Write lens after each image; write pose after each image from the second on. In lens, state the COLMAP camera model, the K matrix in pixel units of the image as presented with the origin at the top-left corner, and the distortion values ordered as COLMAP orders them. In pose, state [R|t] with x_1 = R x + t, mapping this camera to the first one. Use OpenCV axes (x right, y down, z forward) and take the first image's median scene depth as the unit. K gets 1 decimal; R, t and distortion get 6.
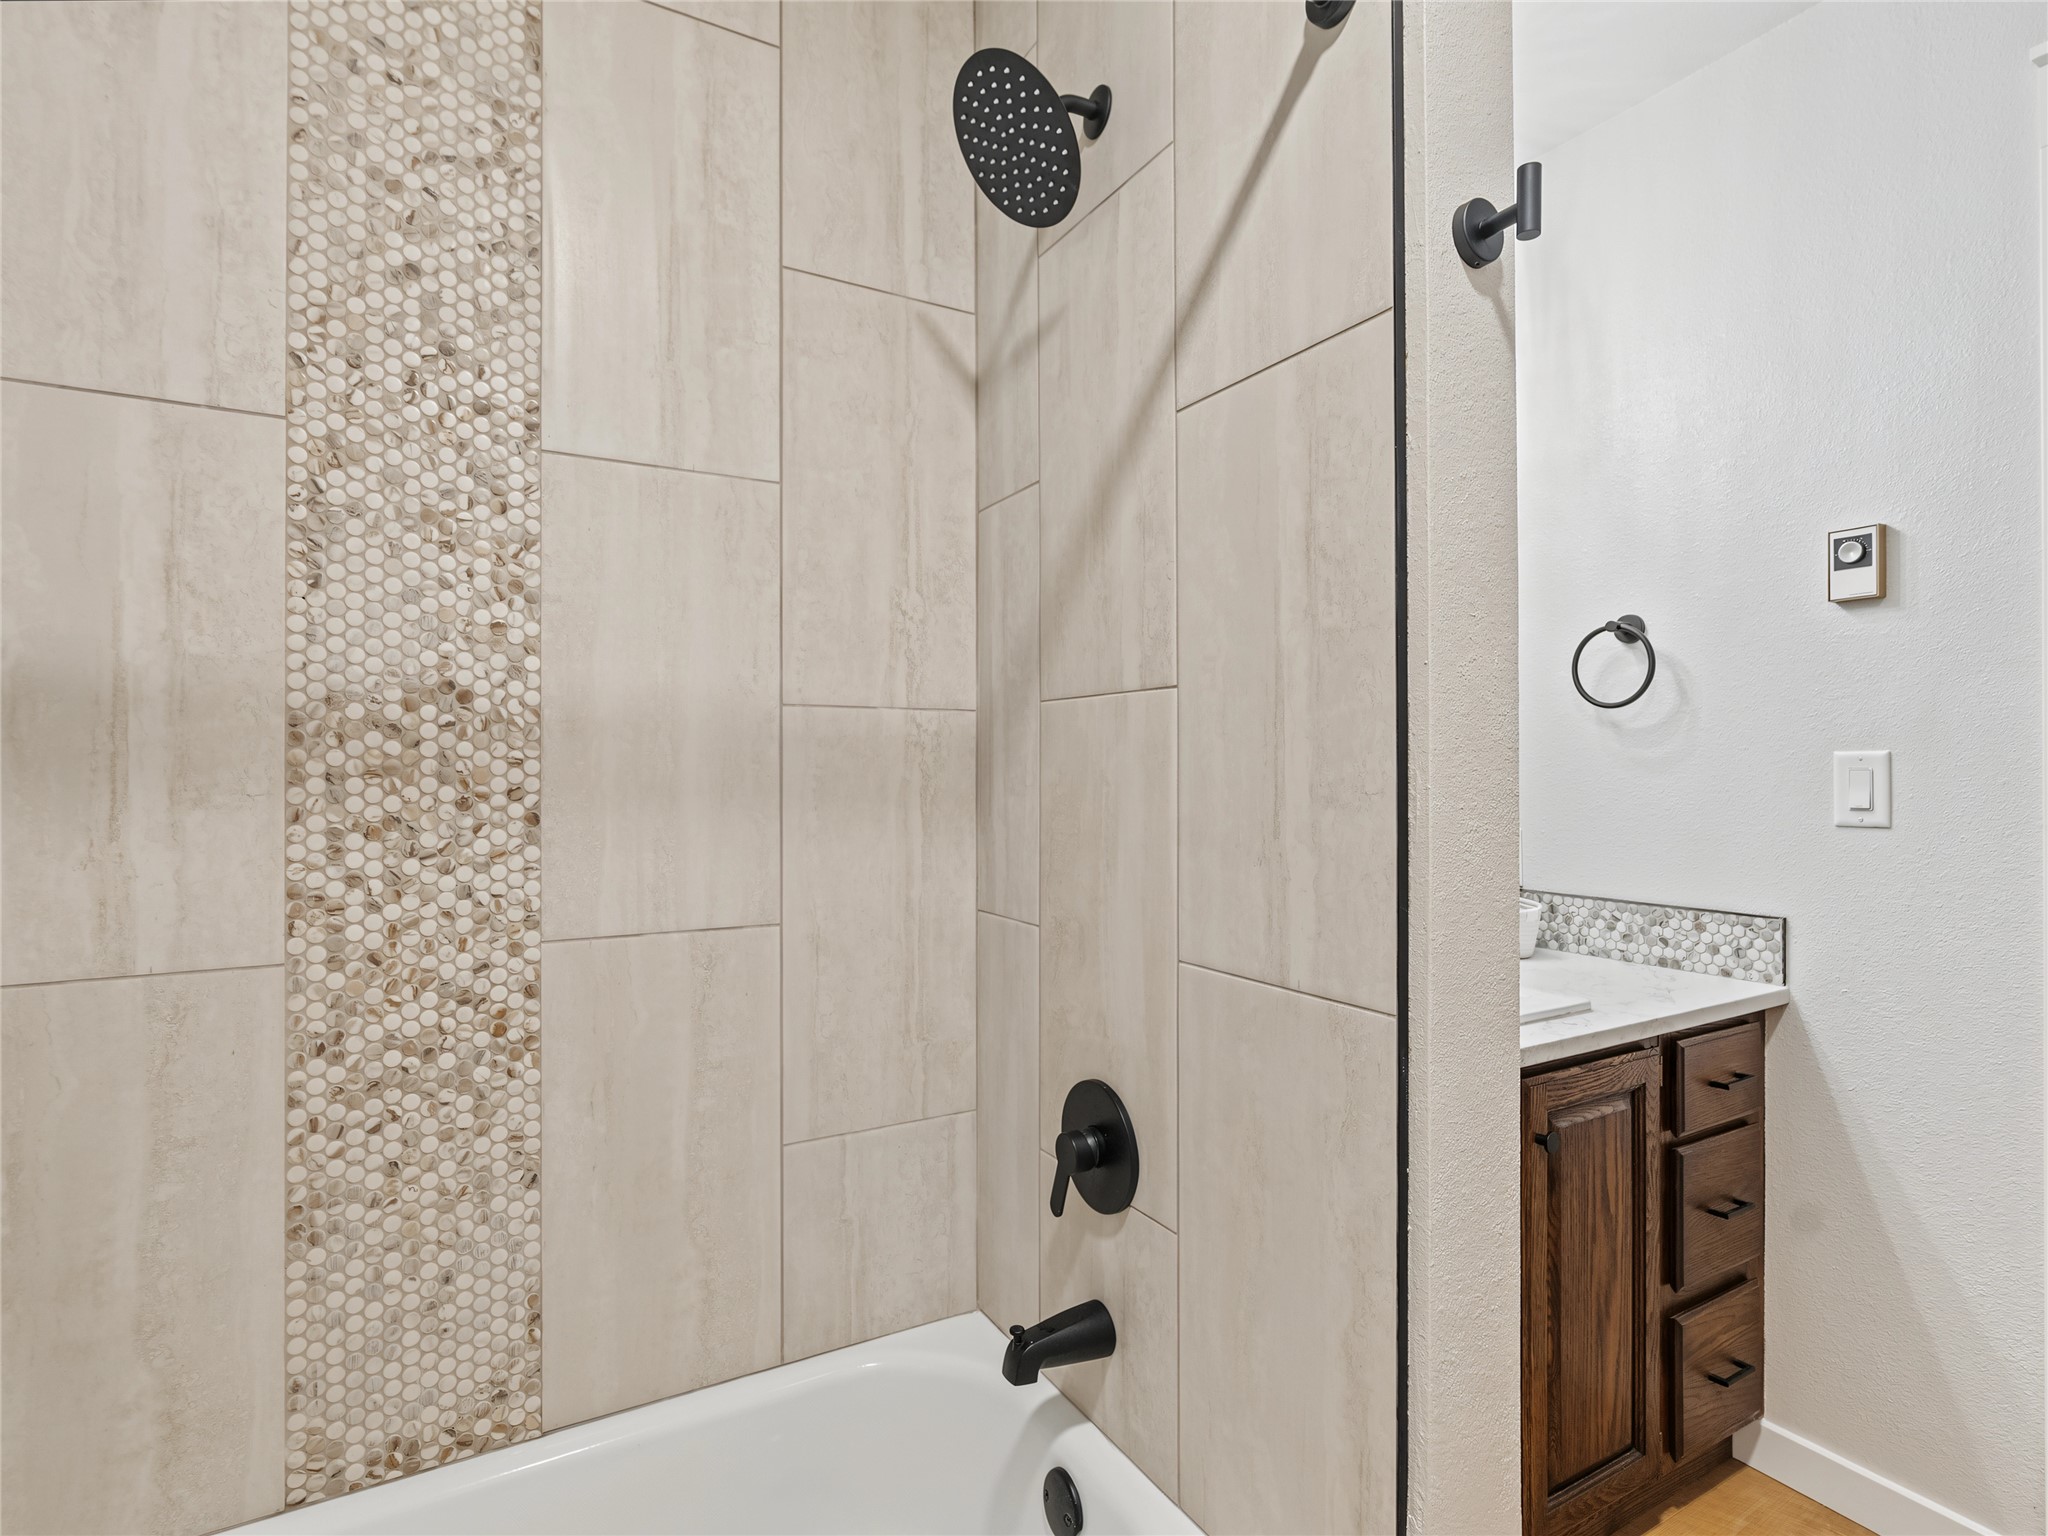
lens RADIAL K [[1045.0, 0, 1031.8], [0, 1045.0, 768.7], [0, 0, 1]] dist [0.002026, 0.002335]
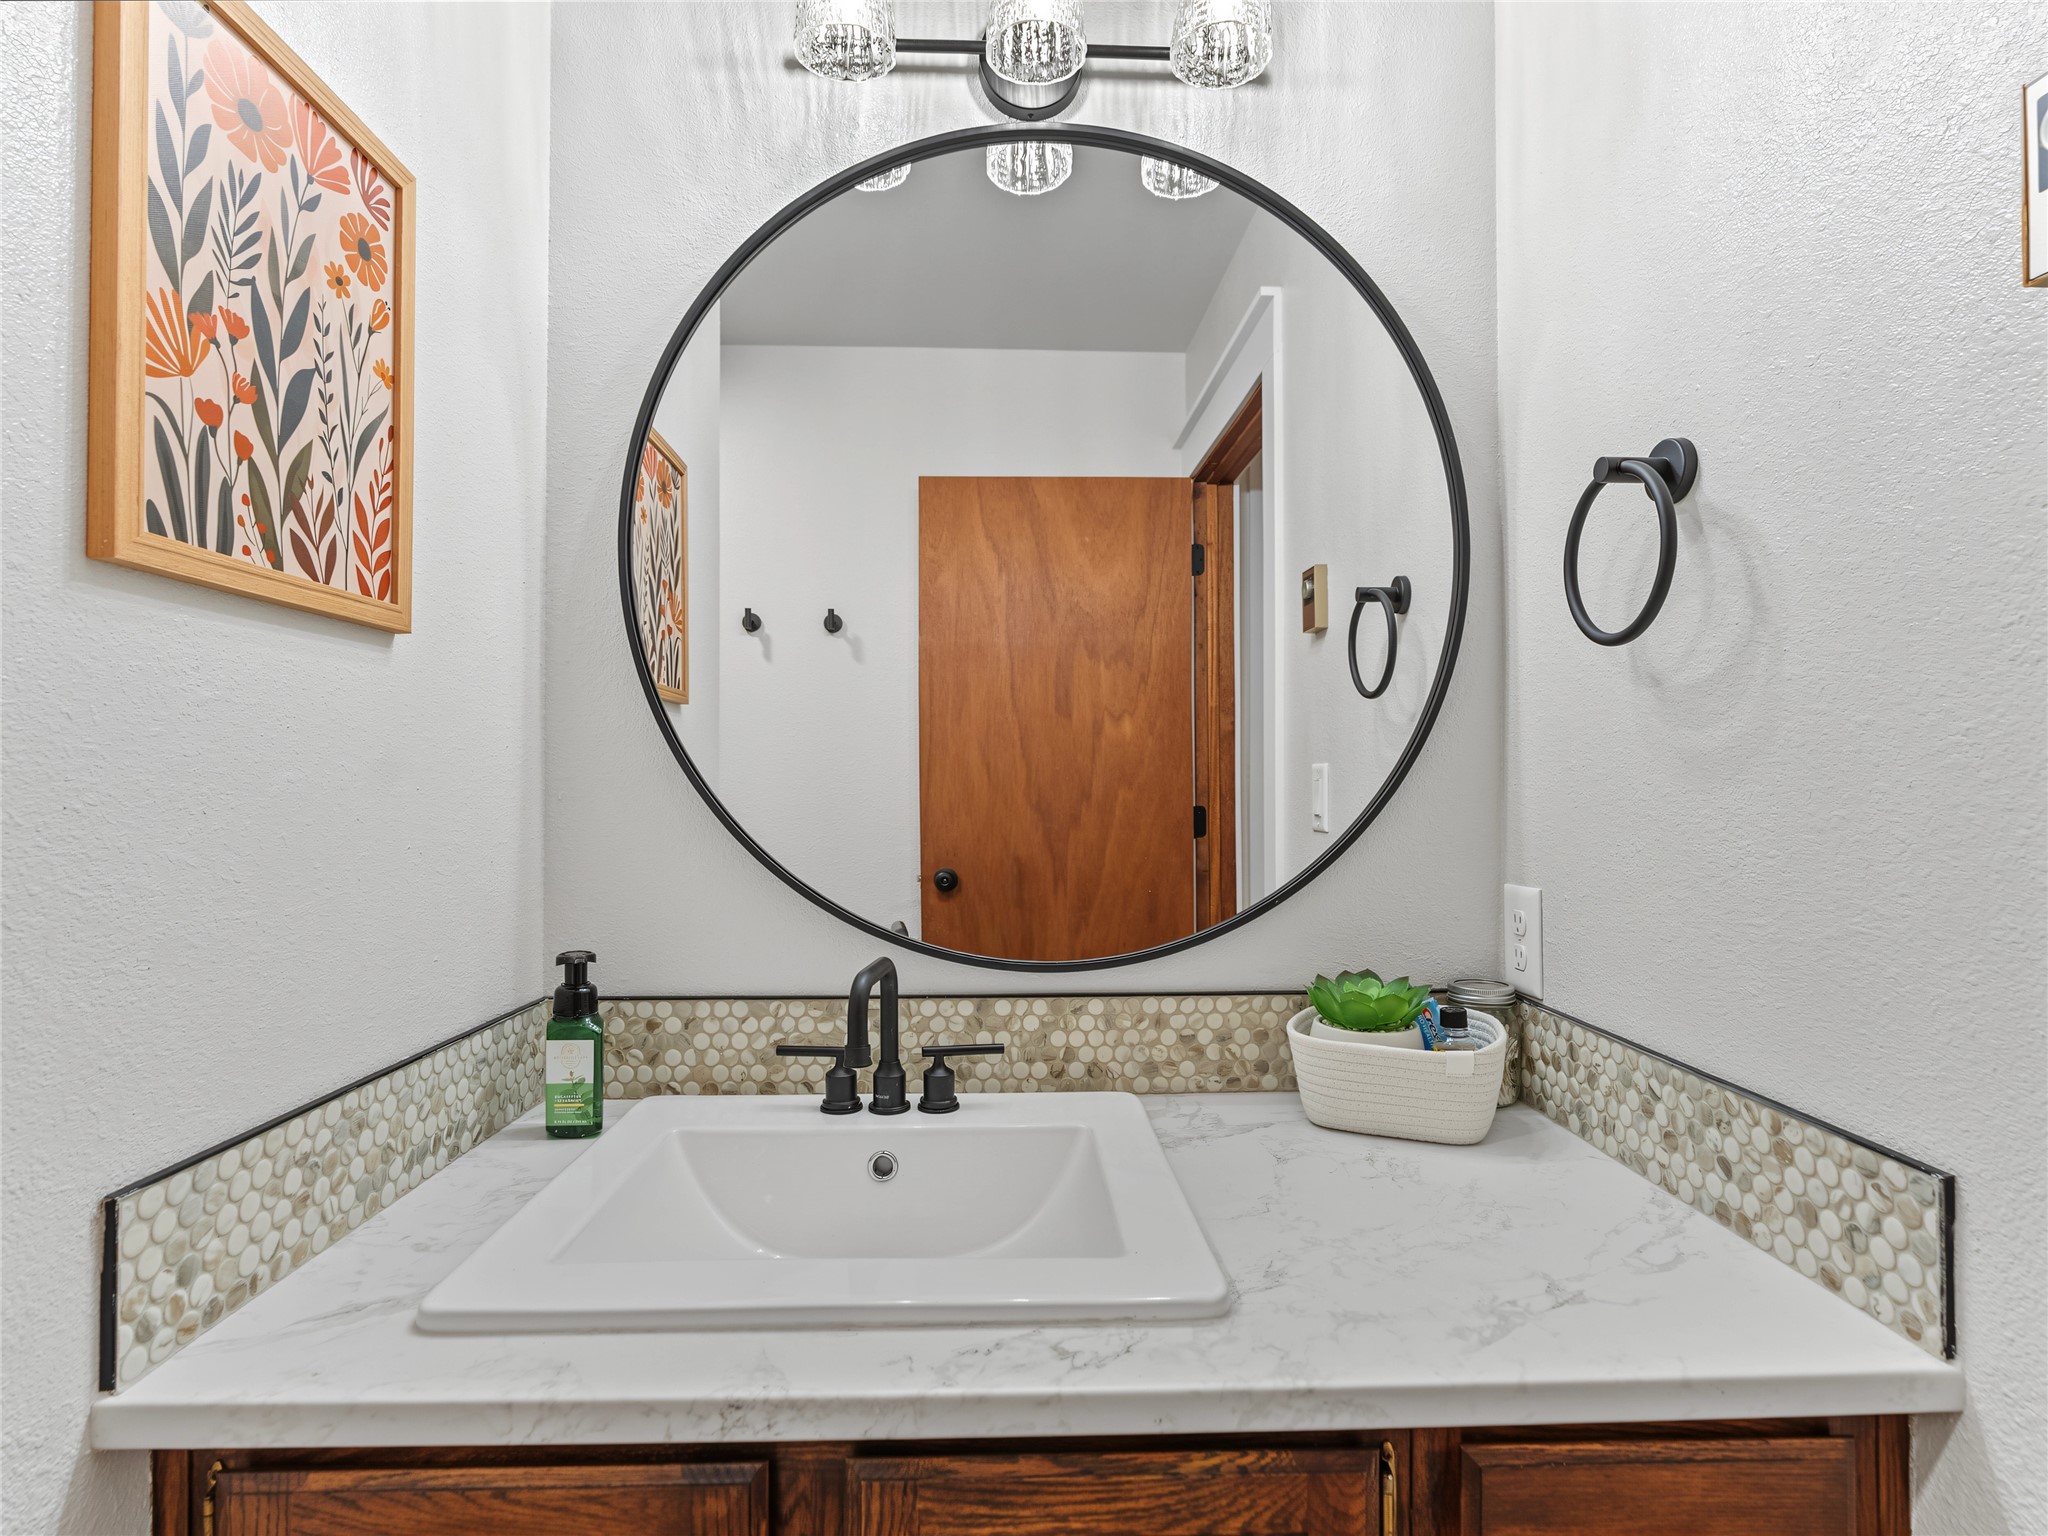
lens RADIAL K [[1045.0, 0, 1020.6], [0, 1045.0, 765.4], [0, 0, 1]] dist [0.002026, 0.002335]
pose [[0.879455, -0.000643, -0.475981, 0.564051], [-0.003331, 0.999966, -0.007504, 0.001121], [0.475970, 0.008185, 0.879423, 0.480030]]
